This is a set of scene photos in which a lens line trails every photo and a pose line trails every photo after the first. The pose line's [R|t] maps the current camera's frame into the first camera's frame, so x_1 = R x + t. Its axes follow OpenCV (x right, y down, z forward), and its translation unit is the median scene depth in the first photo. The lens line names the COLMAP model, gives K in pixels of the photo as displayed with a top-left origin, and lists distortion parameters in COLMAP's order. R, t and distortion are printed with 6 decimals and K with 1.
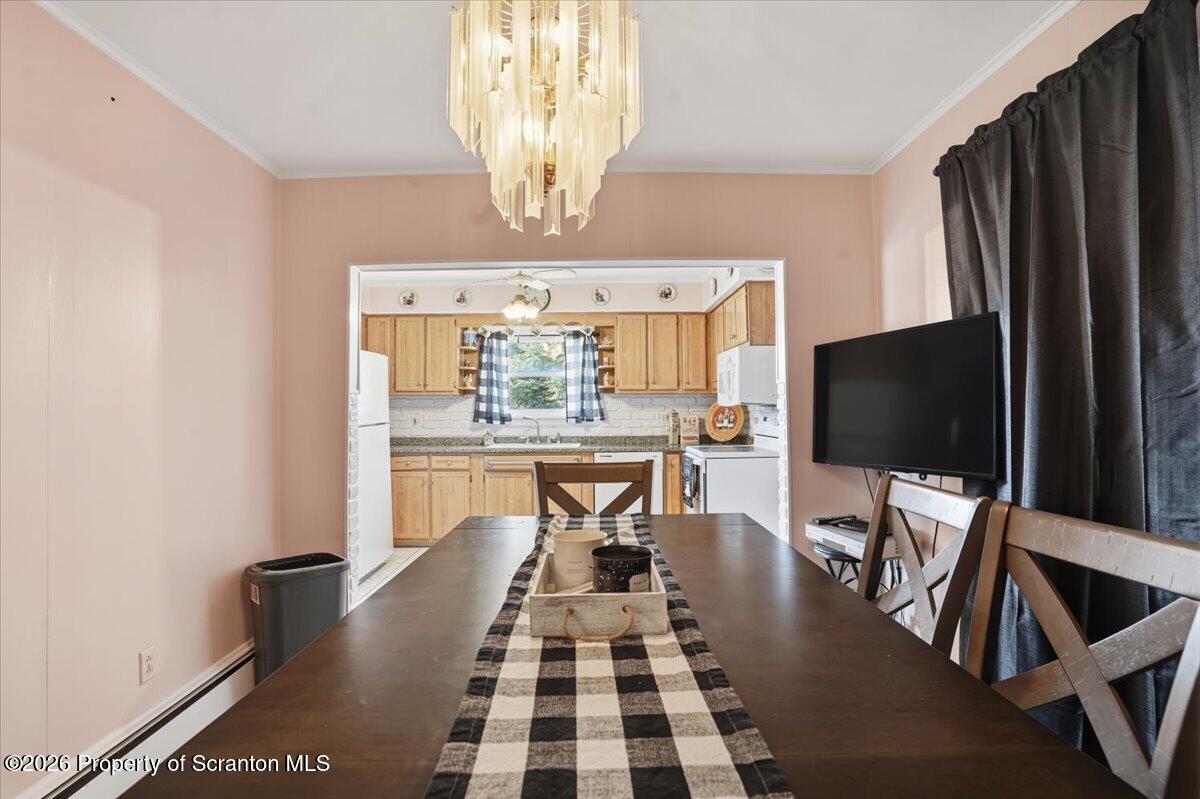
lens RADIAL K [[595.2, 0, 601.7], [0, 595.2, 396.3], [0, 0, 1]] dist [-0.077660, 0.036811]
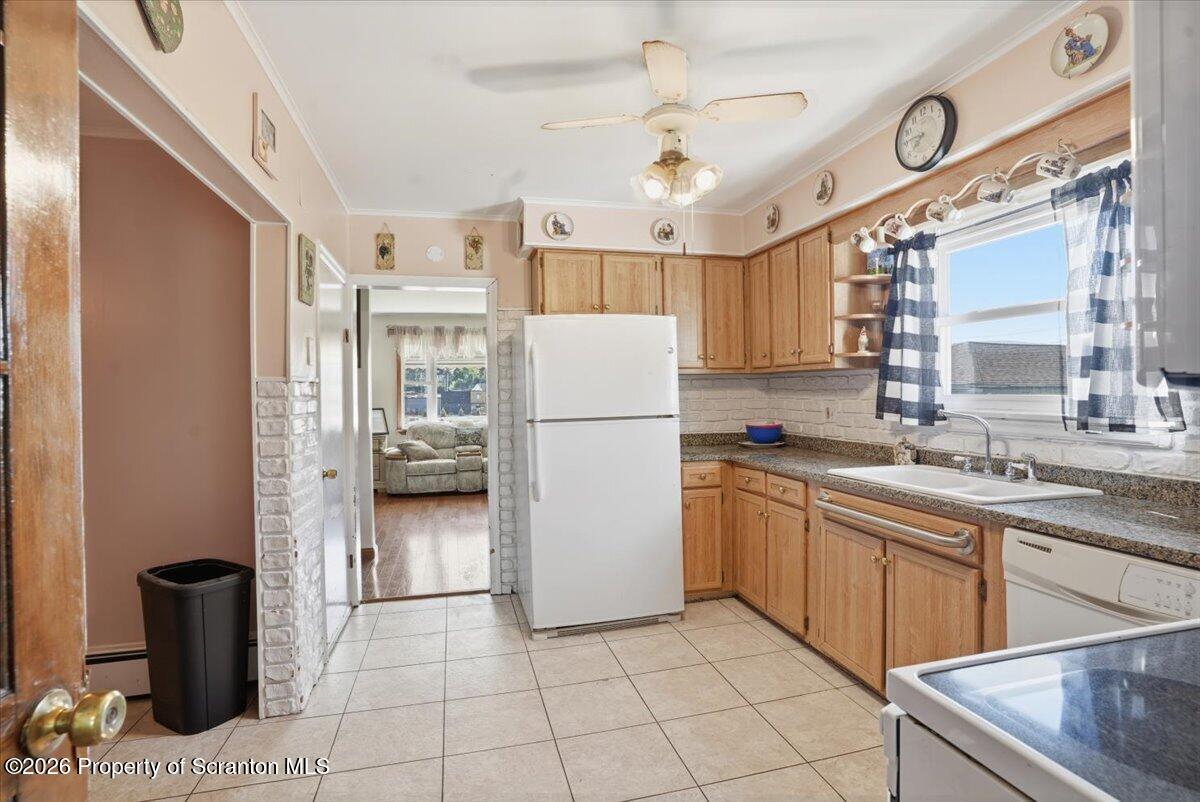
lens RADIAL K [[595.2, 0, 601.7], [0, 595.2, 397.8], [0, 0, 1]] dist [-0.077660, 0.036811]
pose [[0.237710, 0.012258, -0.971259, 0.227314], [0.031222, 0.999307, 0.020254, 0.007070], [0.970834, -0.035139, 0.237163, 0.641613]]
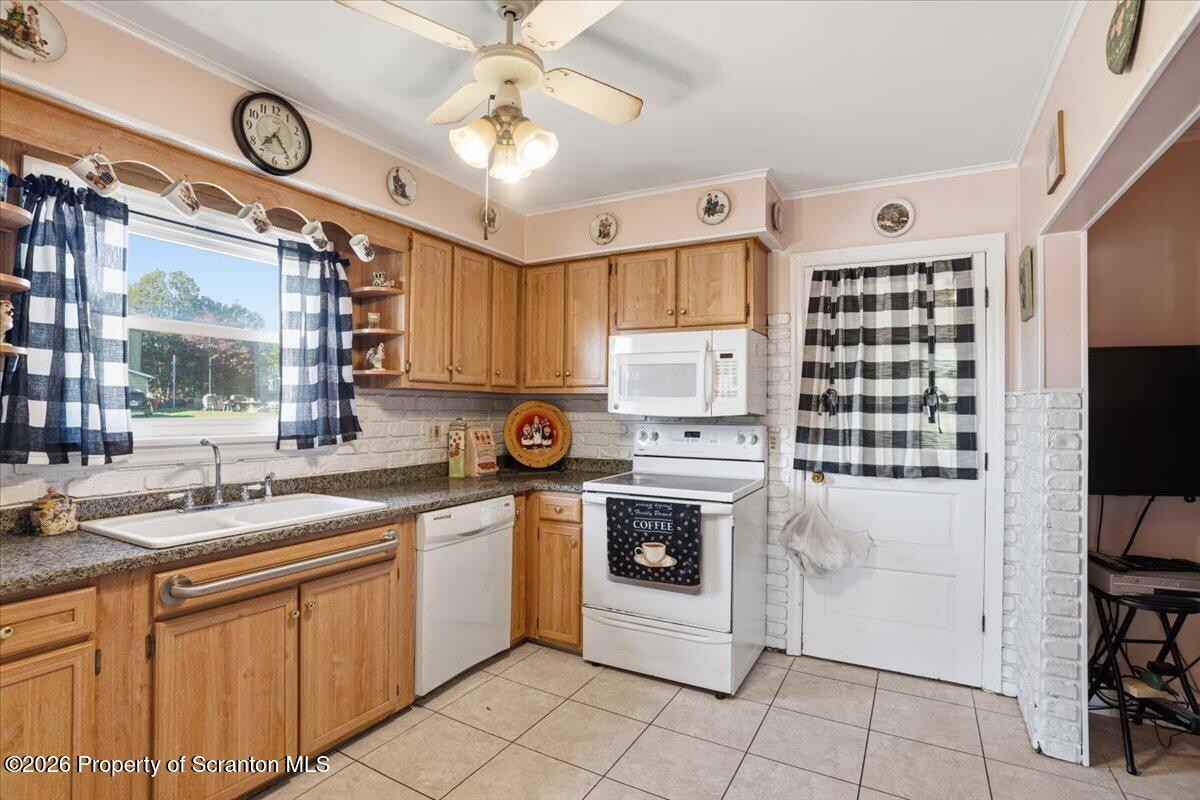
lens RADIAL K [[591.0, 0, 598.7], [0, 591.0, 400.1], [0, 0, 1]] dist [-0.077635, 0.035361]
pose [[0.490564, 0.021057, 0.871150, -0.317230], [-0.029589, 0.999534, -0.007498, 0.004584], [-0.870902, -0.022098, 0.490959, 0.598642]]
